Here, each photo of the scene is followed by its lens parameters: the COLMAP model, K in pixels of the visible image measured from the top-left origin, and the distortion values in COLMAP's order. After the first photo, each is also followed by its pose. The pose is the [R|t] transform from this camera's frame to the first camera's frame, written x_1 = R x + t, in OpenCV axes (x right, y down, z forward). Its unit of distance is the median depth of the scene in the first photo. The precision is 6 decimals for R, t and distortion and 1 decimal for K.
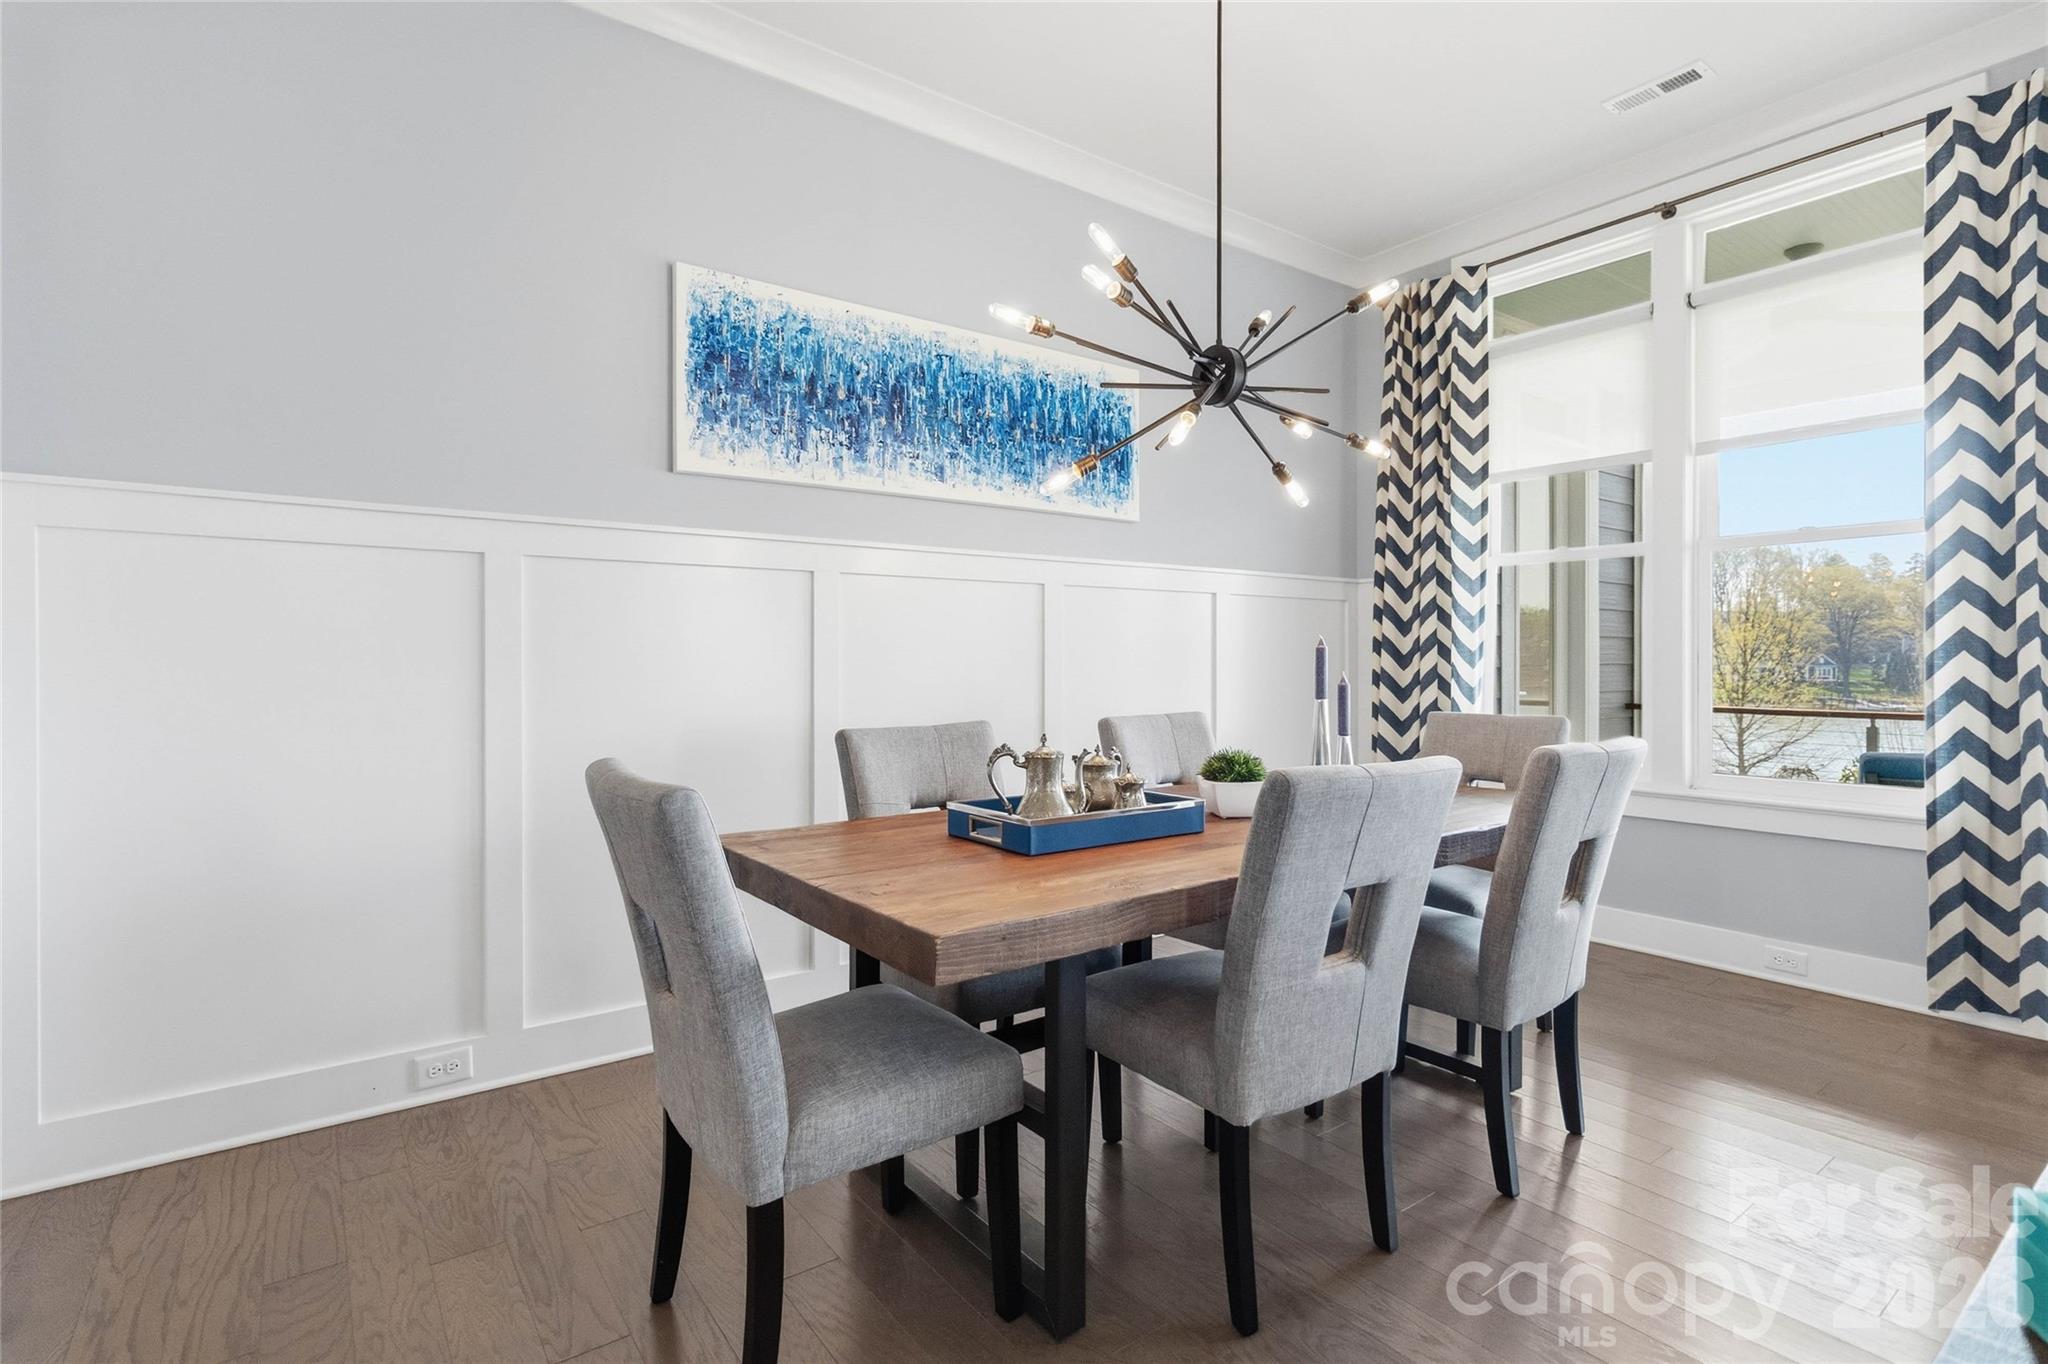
lens RADIAL K [[963.0, 0, 1028.1], [0, 963.0, 671.0], [0, 0, 1]] dist [-0.000634, 0.002686]
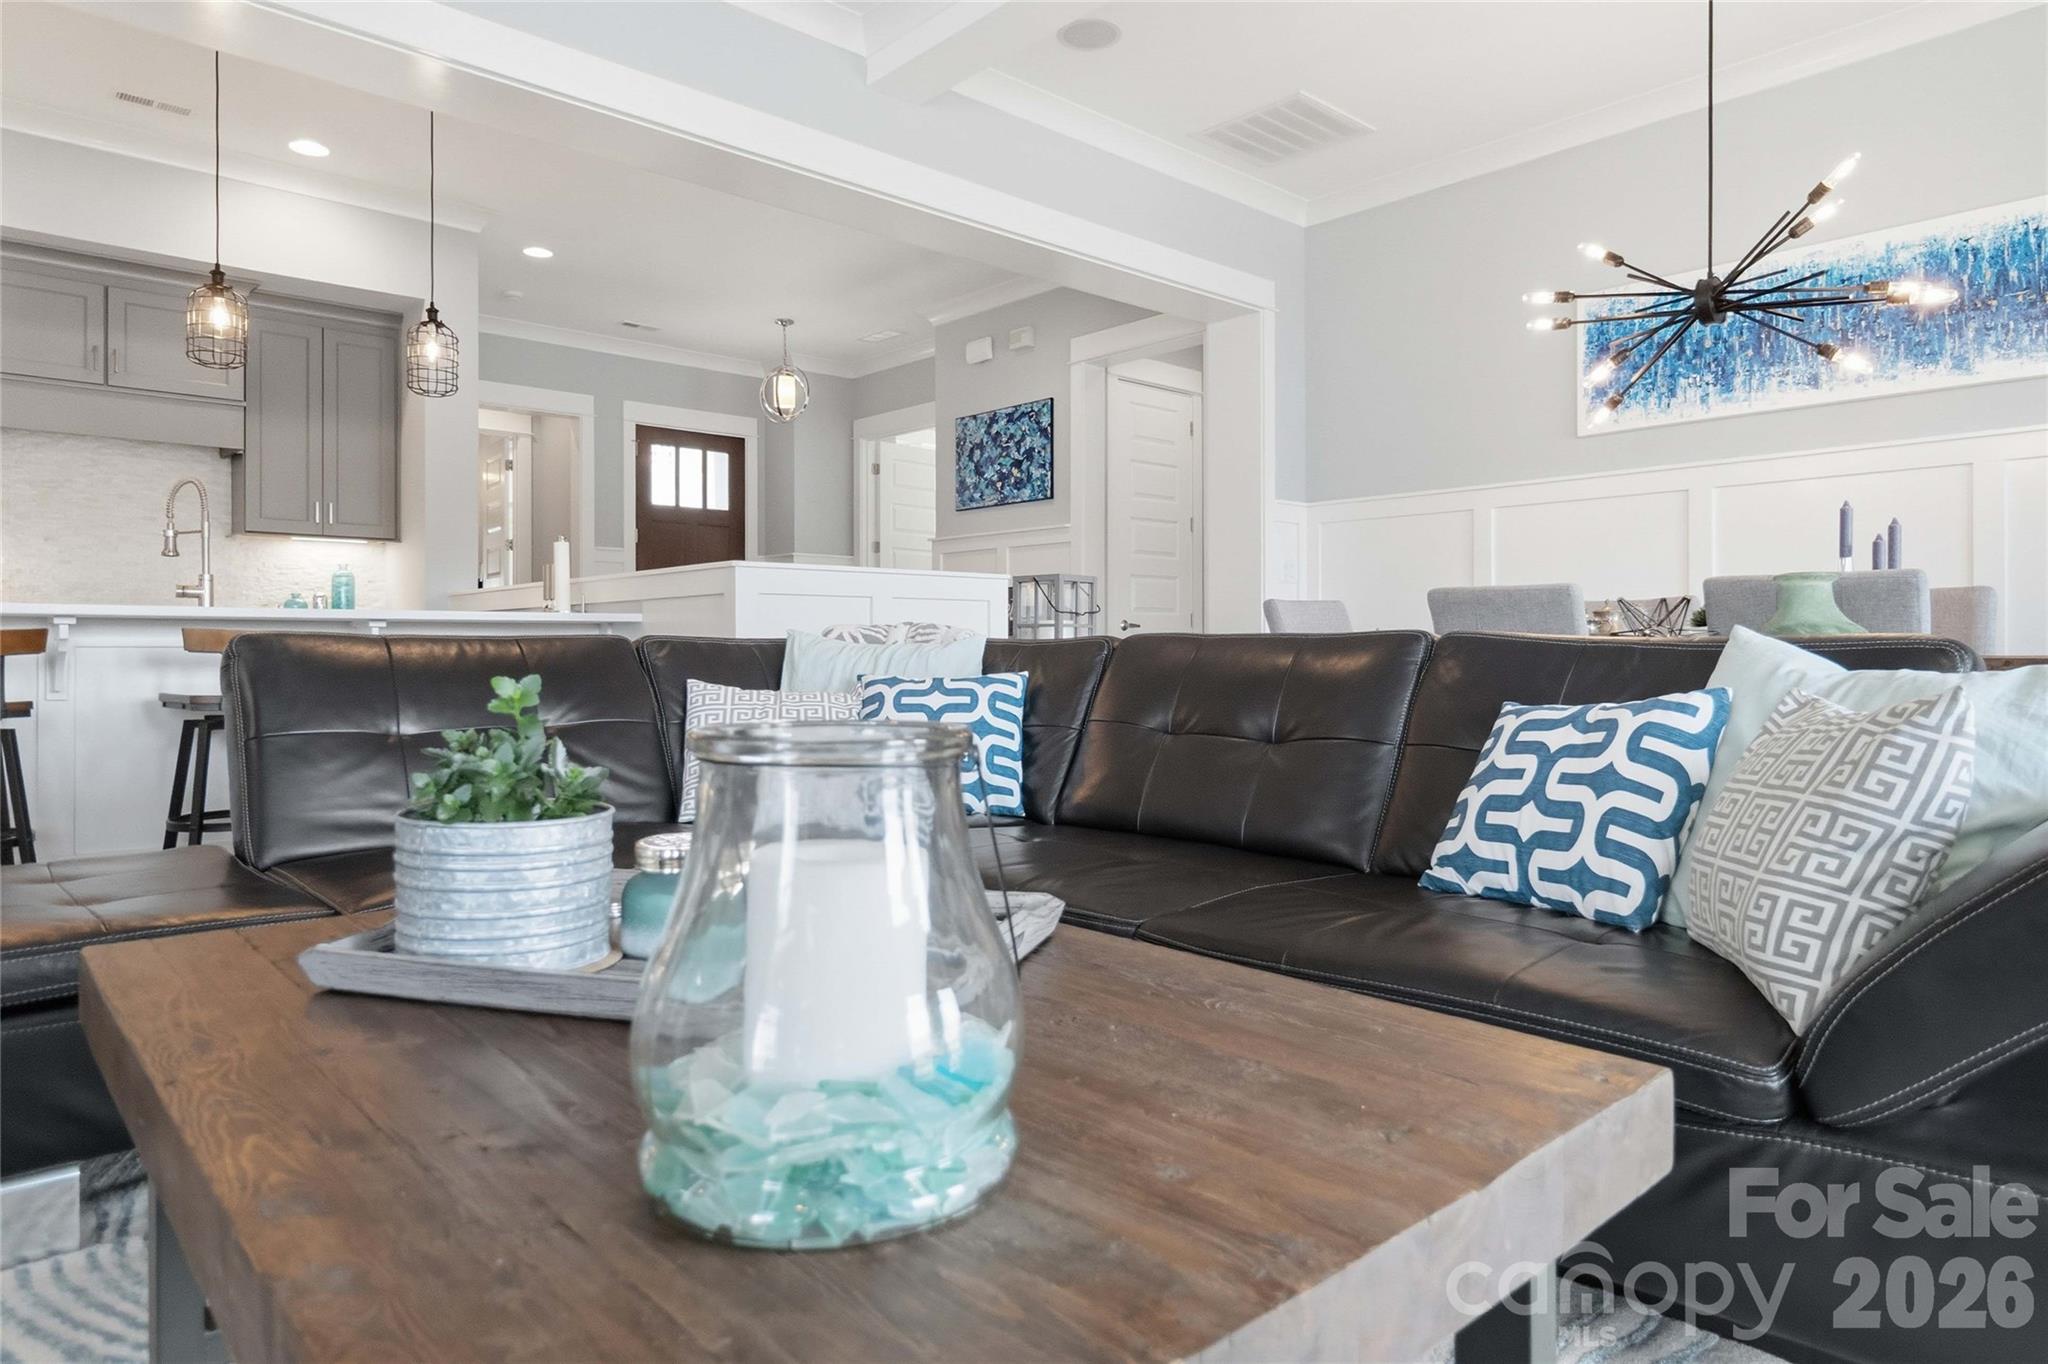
lens RADIAL K [[1233.2, 0, 1037.7], [0, 1233.2, 656.5], [0, 0, 1]] dist [0.000326, 0.001188]
pose [[0.108666, 0.002665, -0.994075, 1.204184], [-0.014389, 0.999896, 0.001108, 0.117450], [0.993974, 0.014183, 0.108693, -0.022493]]
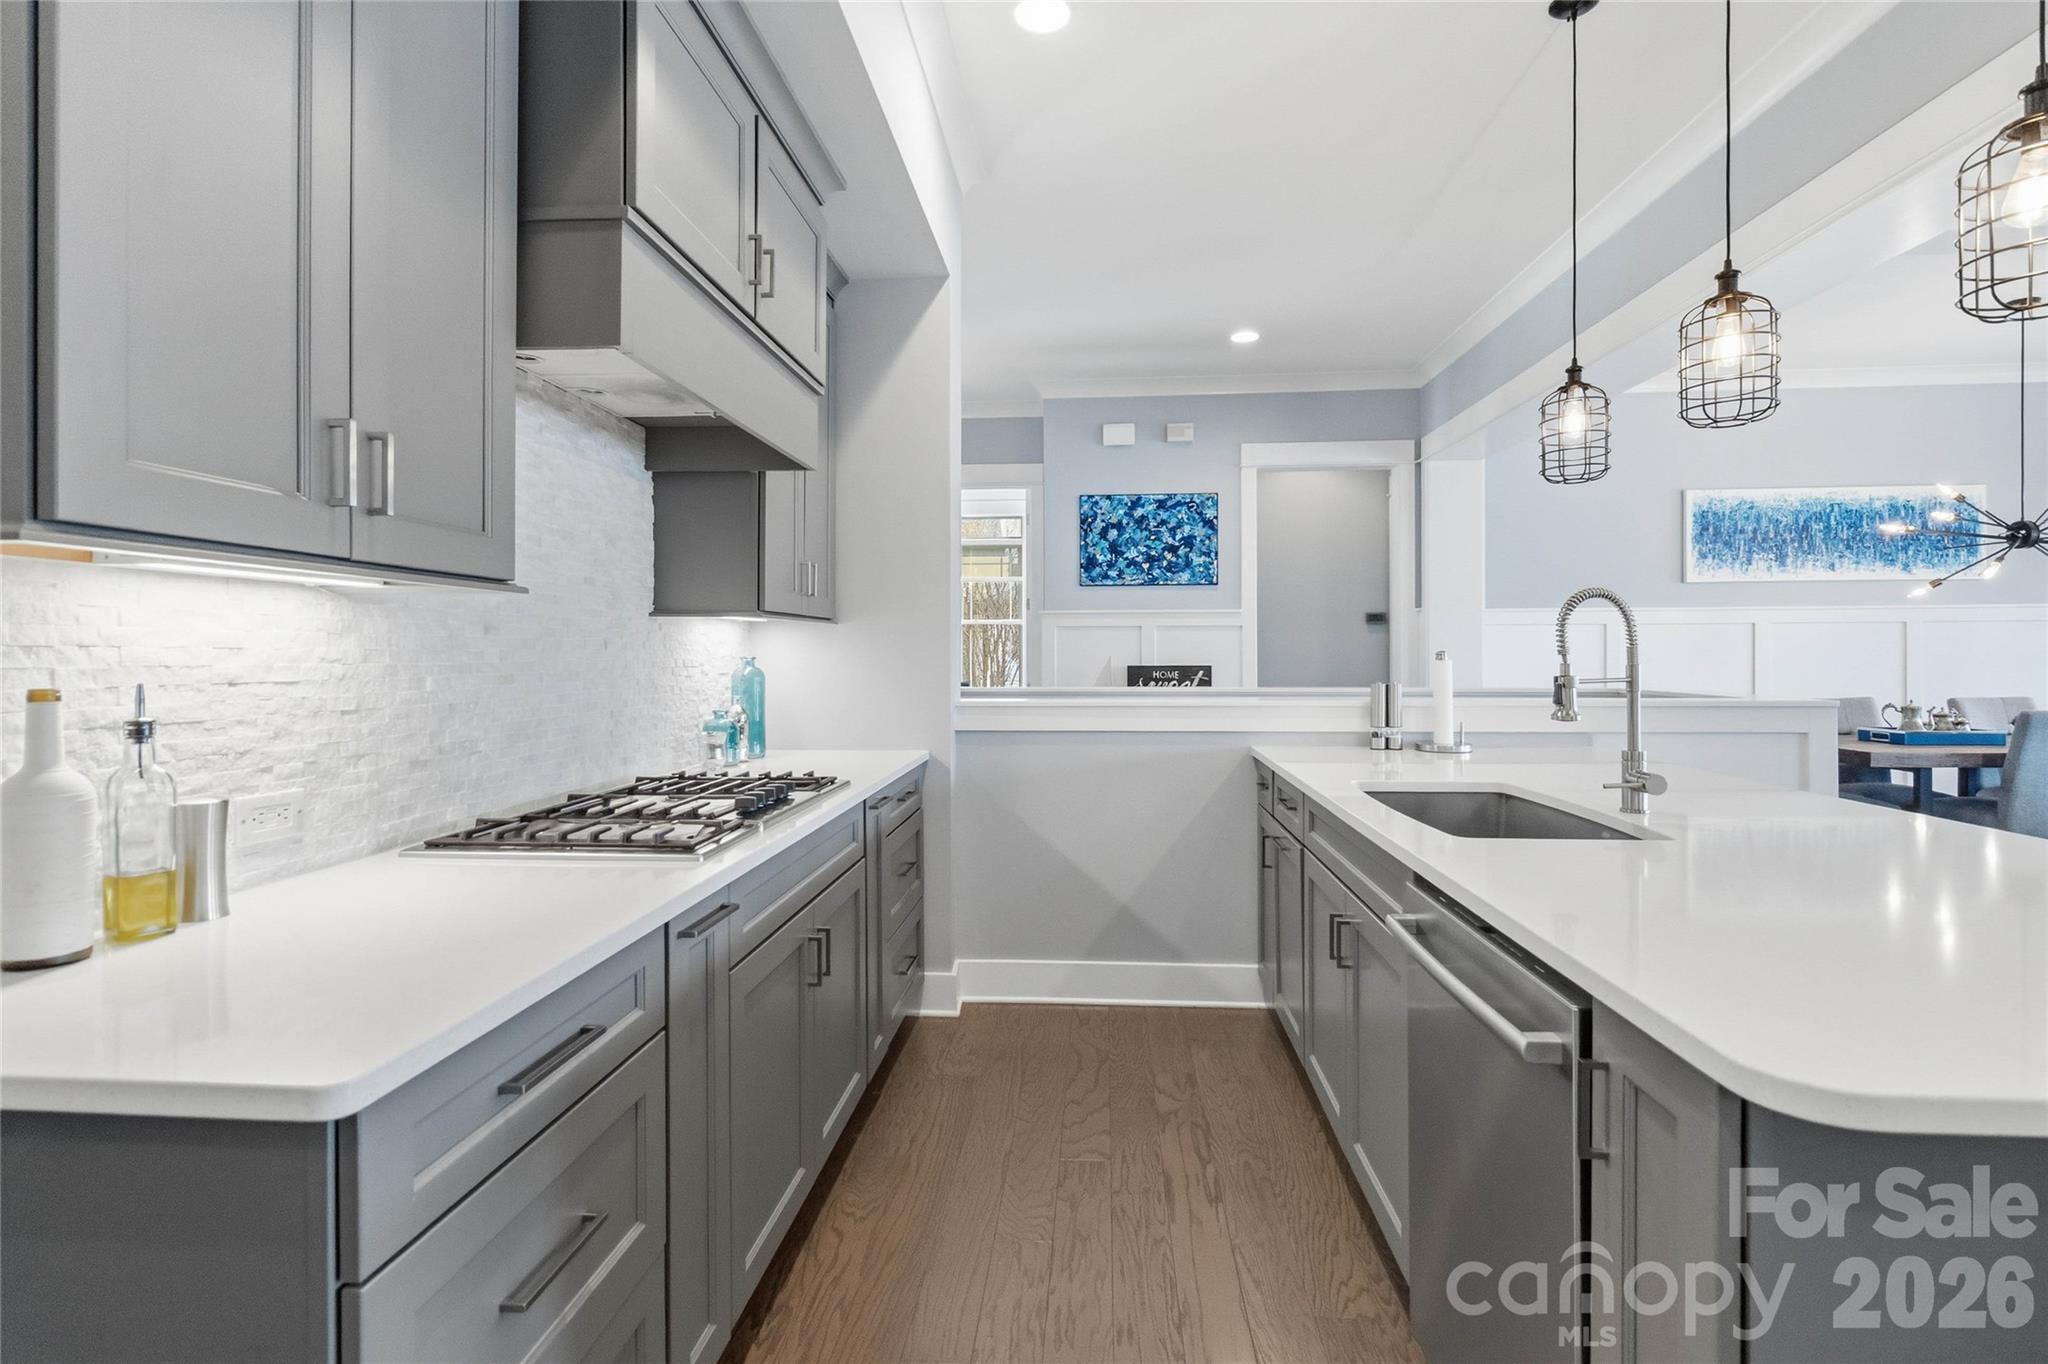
lens RADIAL K [[963.0, 0, 1027.9], [0, 963.0, 652.0], [0, 0, 1]] dist [-0.000634, 0.002686]
pose [[0.755748, -0.005018, -0.654843, -0.046525], [-0.005169, 0.999894, -0.013629, -0.005077], [0.654842, 0.013685, 0.755642, -1.449959]]
